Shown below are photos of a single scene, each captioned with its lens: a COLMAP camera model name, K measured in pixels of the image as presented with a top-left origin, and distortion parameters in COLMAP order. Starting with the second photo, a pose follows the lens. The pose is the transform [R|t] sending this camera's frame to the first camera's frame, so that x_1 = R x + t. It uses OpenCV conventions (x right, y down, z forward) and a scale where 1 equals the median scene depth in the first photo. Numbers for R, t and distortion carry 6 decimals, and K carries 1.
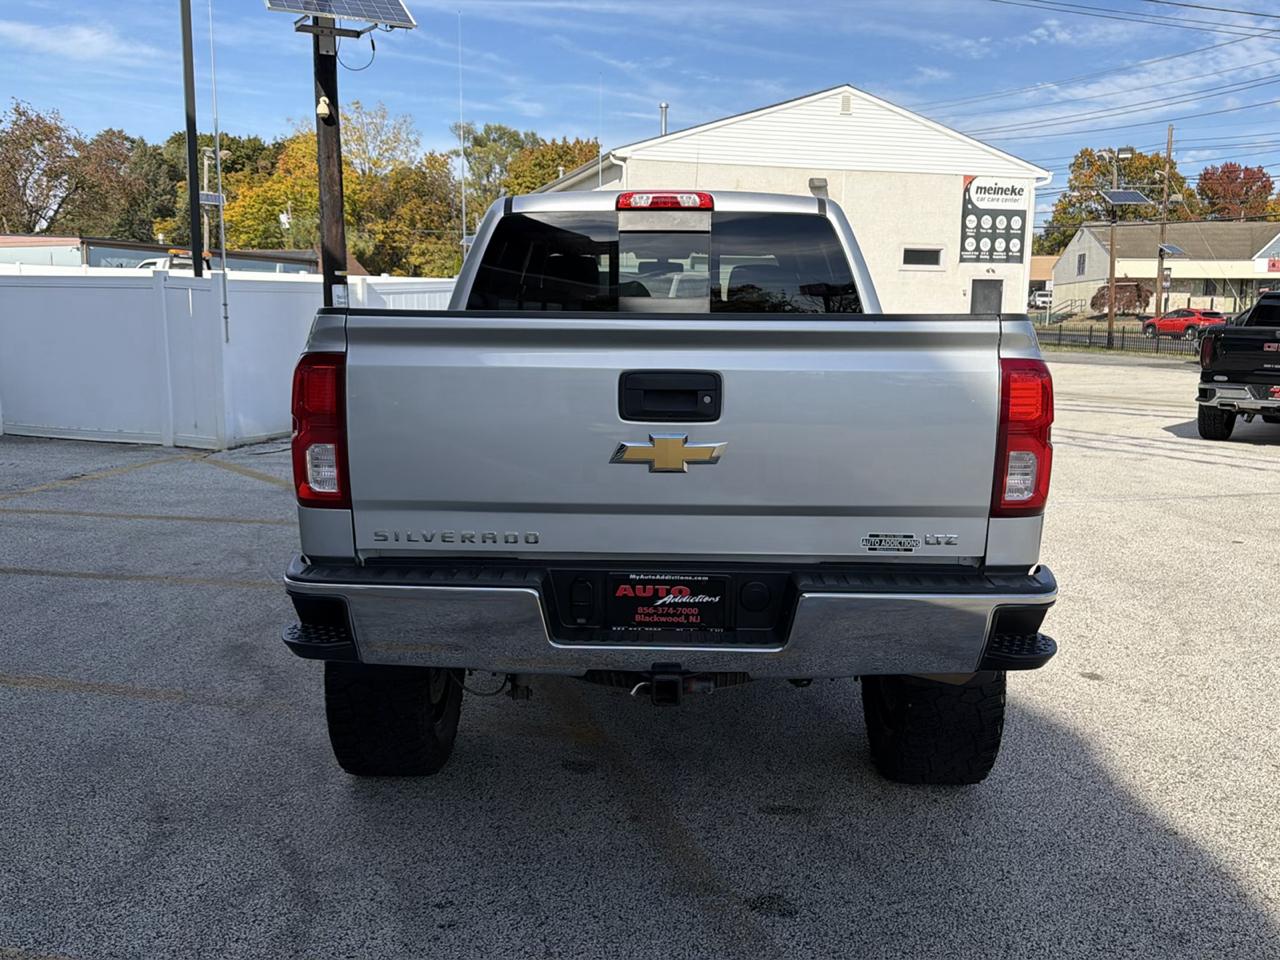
lens RADIAL K [[1152.2, 0, 644.3], [0, 1152.2, 479.4], [0, 0, 1]] dist [0.096563, -0.166288]
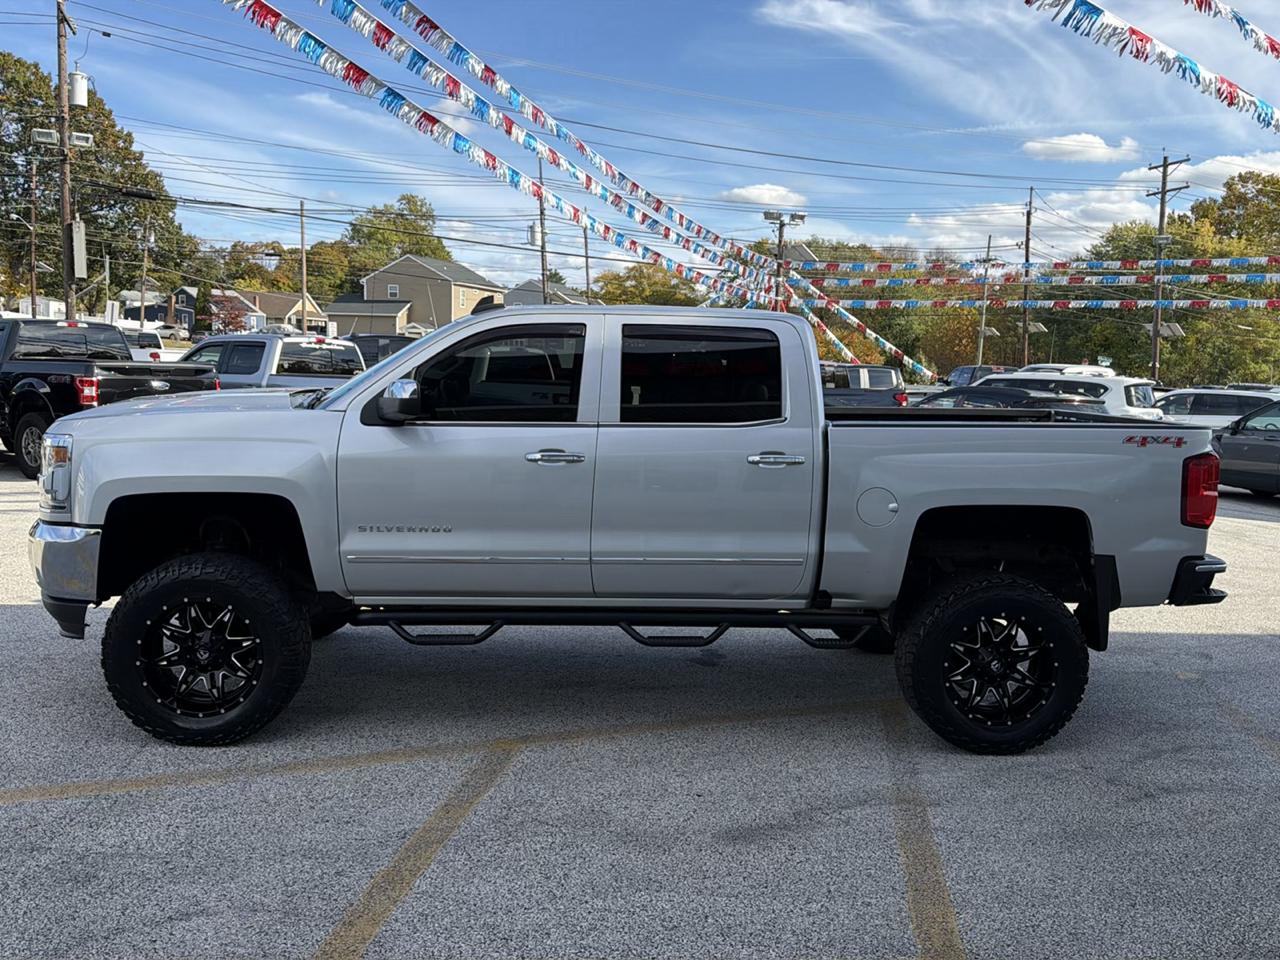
lens RADIAL K [[1152.2, 0, 644.3], [0, 1152.2, 479.4], [0, 0, 1]] dist [0.096563, -0.166288]
pose [[-0.095997, -0.118861, 0.988259, -0.109753], [0.103510, 0.986270, 0.128677, -0.021045], [-0.989985, 0.114648, -0.082375, 0.108278]]
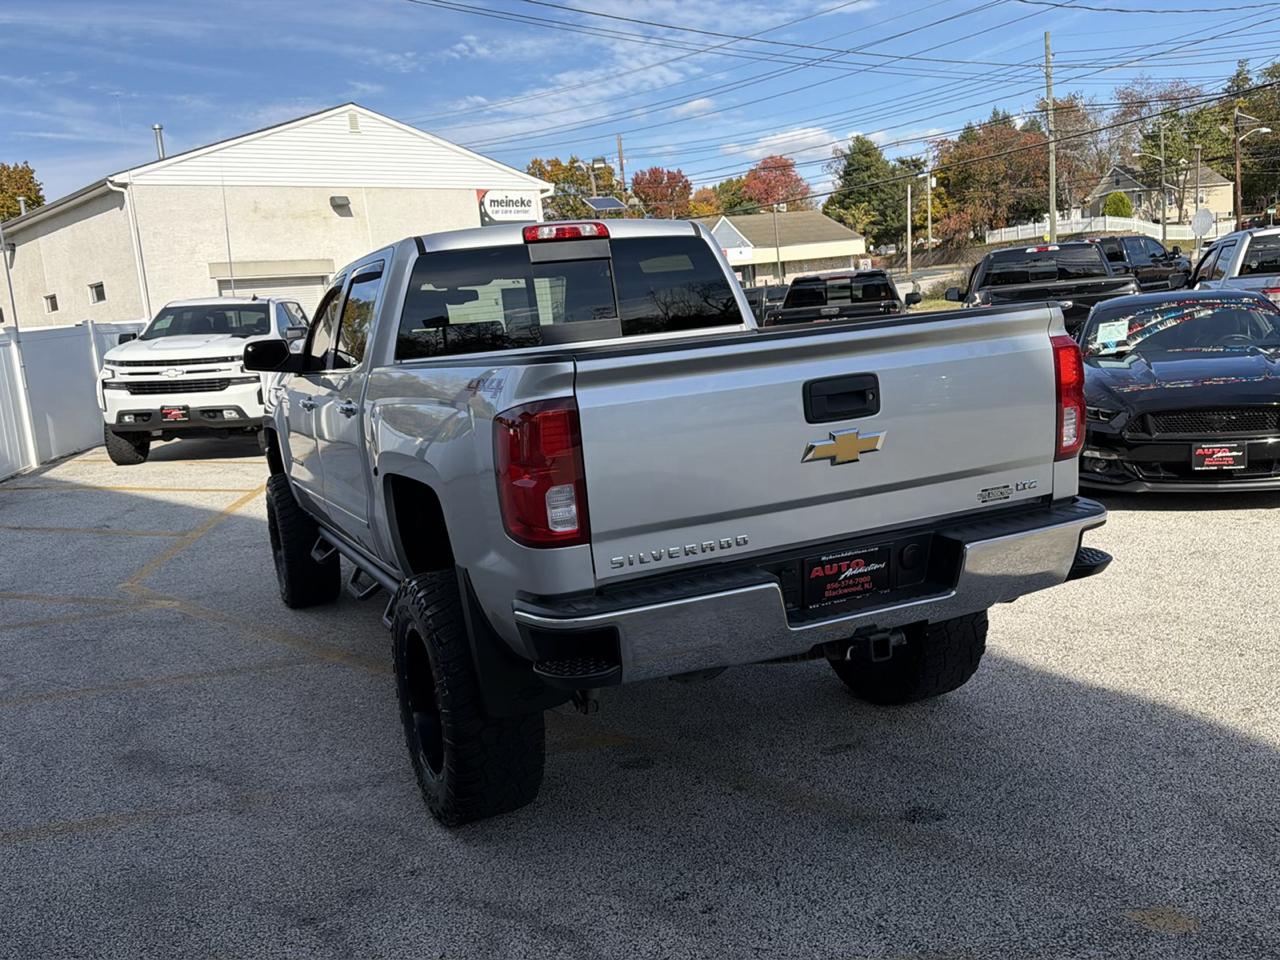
lens RADIAL K [[1140.9, 0, 645.0], [0, 1140.9, 485.5], [0, 0, 1]] dist [0.154709, -0.258741]
pose [[0.897464, -0.154983, 0.412962, -0.032579], [0.157020, 0.987163, 0.029238, -0.002533], [-0.412192, 0.038603, 0.910279, 0.001580]]
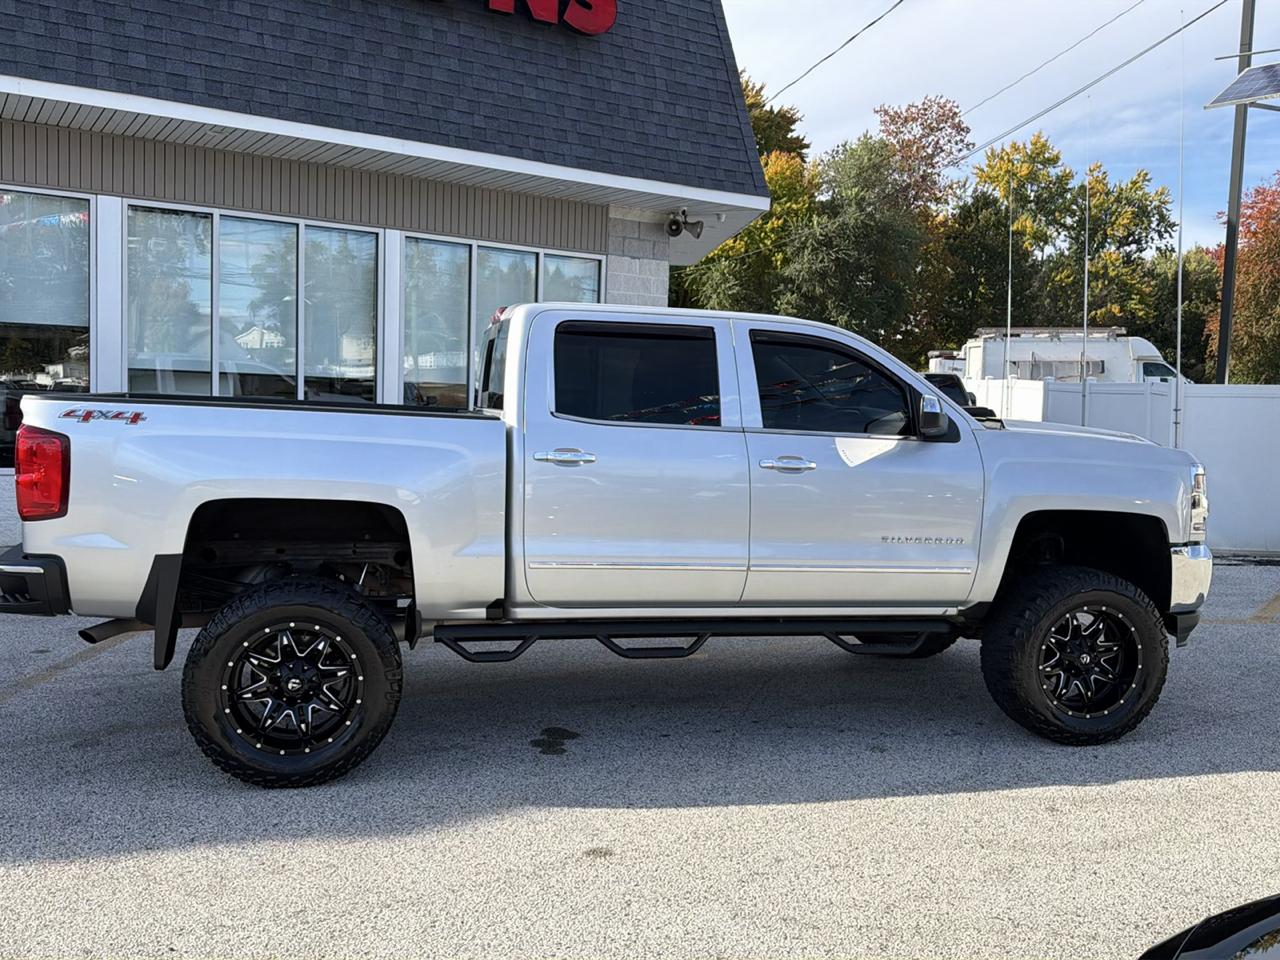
lens RADIAL K [[1142.4, 0, 640.4], [0, 1142.4, 483.2], [0, 0, 1]] dist [0.153600, -0.300473]
pose [[0.228209, 0.072633, -0.970899, 0.107026], [-0.161989, 0.986147, 0.035699, -0.011008], [0.960042, 0.149128, 0.236813, 0.073942]]
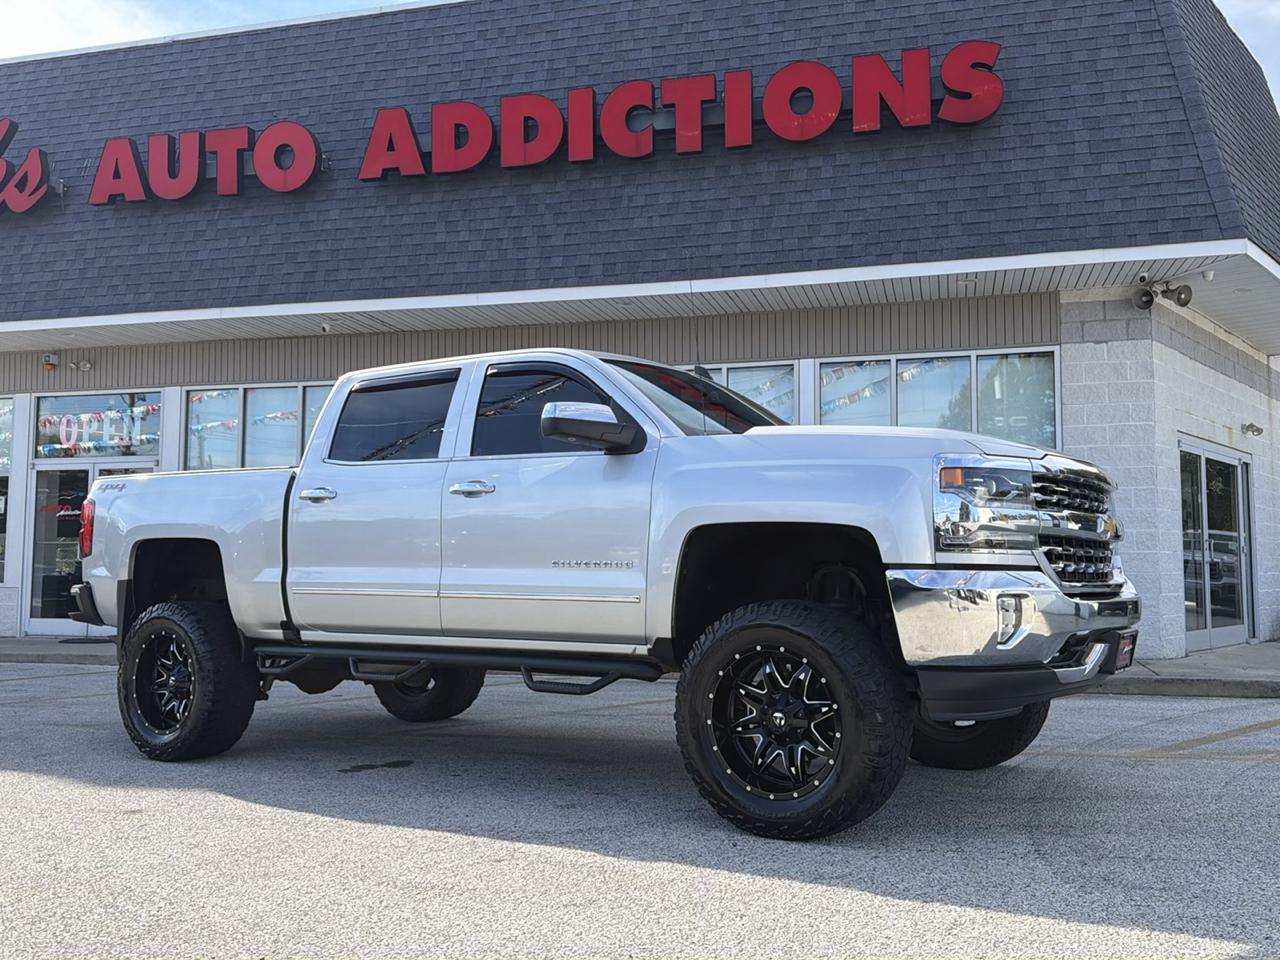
lens RADIAL K [[1152.2, 0, 644.3], [0, 1152.2, 479.4], [0, 0, 1]] dist [0.096563, -0.166288]
pose [[-0.567514, -0.074424, -0.819993, 0.087483], [-0.112496, 0.993576, -0.012321, -0.012398], [0.815642, 0.085253, -0.572241, 0.173220]]
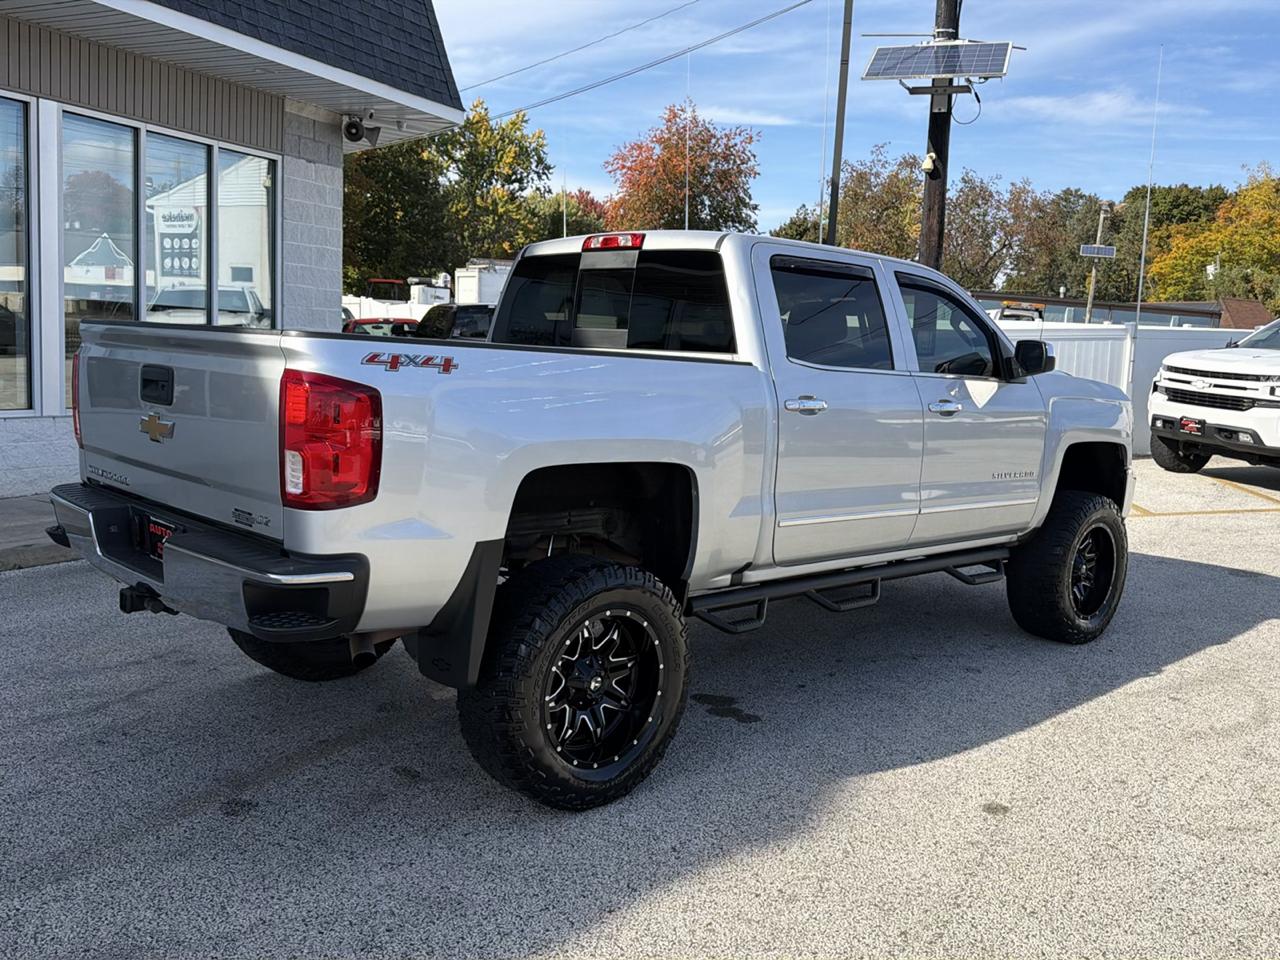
lens RADIAL K [[1142.4, 0, 640.4], [0, 1142.4, 483.2], [0, 0, 1]] dist [0.153600, -0.300473]
pose [[0.700069, 0.110072, -0.705541, 0.069621], [-0.139189, 0.990131, 0.016362, -0.002960], [0.700379, 0.086750, 0.708480, 0.022356]]
